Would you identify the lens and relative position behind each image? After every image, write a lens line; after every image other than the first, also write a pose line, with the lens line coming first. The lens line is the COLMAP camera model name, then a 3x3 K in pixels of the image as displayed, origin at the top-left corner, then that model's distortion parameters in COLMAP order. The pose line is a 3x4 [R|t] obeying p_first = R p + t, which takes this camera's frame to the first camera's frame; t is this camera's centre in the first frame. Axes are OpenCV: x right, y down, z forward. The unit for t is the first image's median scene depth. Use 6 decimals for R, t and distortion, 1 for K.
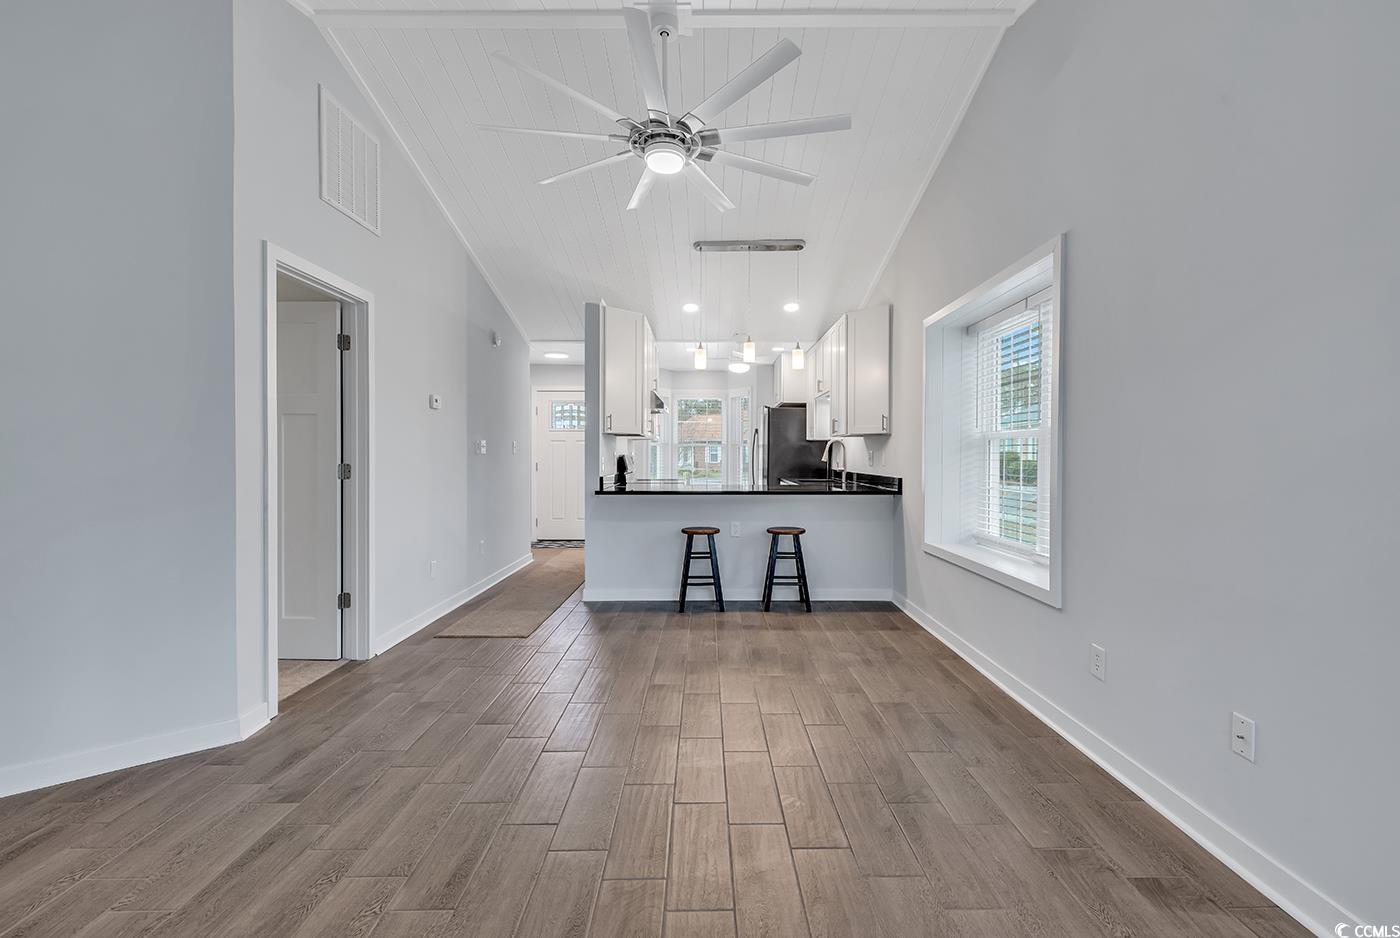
lens RADIAL K [[643.0, 0, 697.0], [0, 643.0, 464.6], [0, 0, 1]] dist [-0.000952, -0.000228]
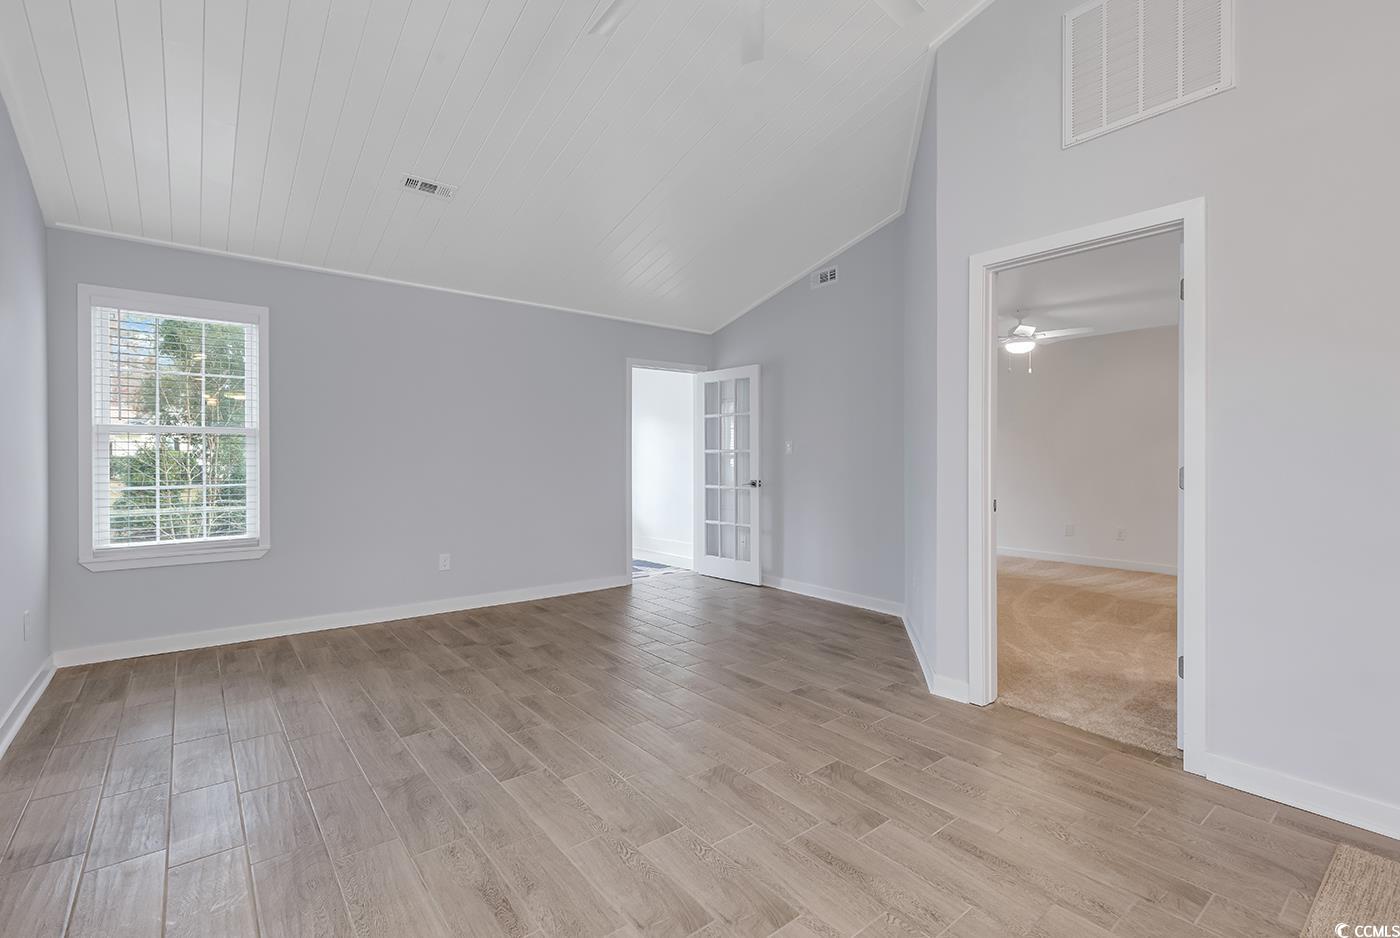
lens RADIAL K [[633.8, 0, 723.6], [0, 633.8, 458.7], [0, 0, 1]] dist [0.003805, 0.000297]
pose [[-0.759143, 0.003375, -0.650916, 0.369628], [-0.006952, 0.999887, 0.013292, -0.023474], [0.650887, 0.014616, -0.759034, 1.684467]]
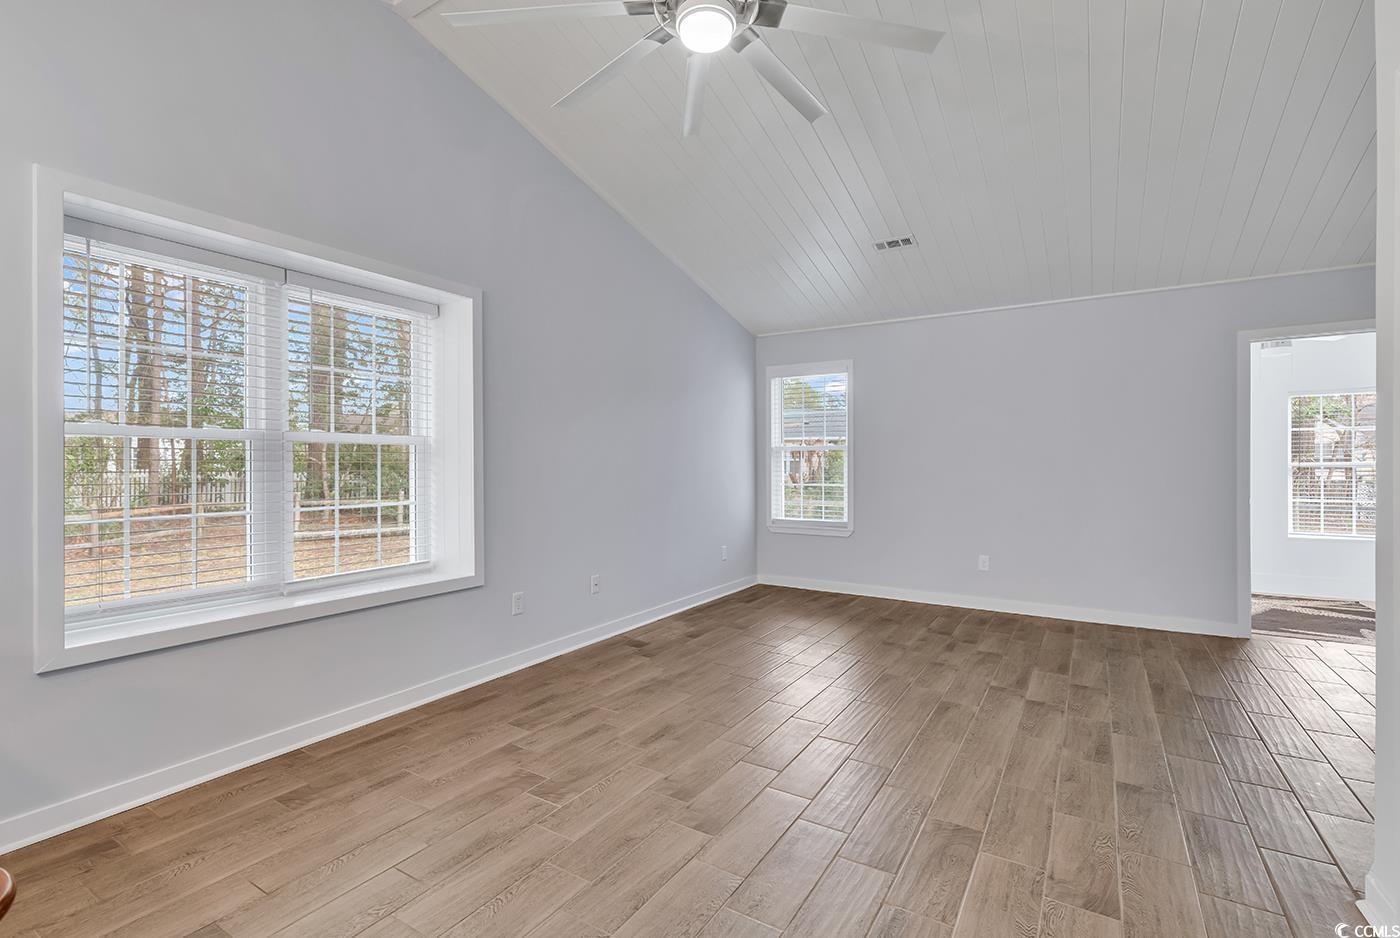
lens RADIAL K [[643.0, 0, 697.0], [0, 643.0, 464.6], [0, 0, 1]] dist [-0.000952, -0.000228]
pose [[-0.855170, 0.003185, 0.518338, -0.484802], [0.009529, 0.999909, 0.009577, -0.028412], [-0.518260, 0.013130, -0.855122, 1.942645]]
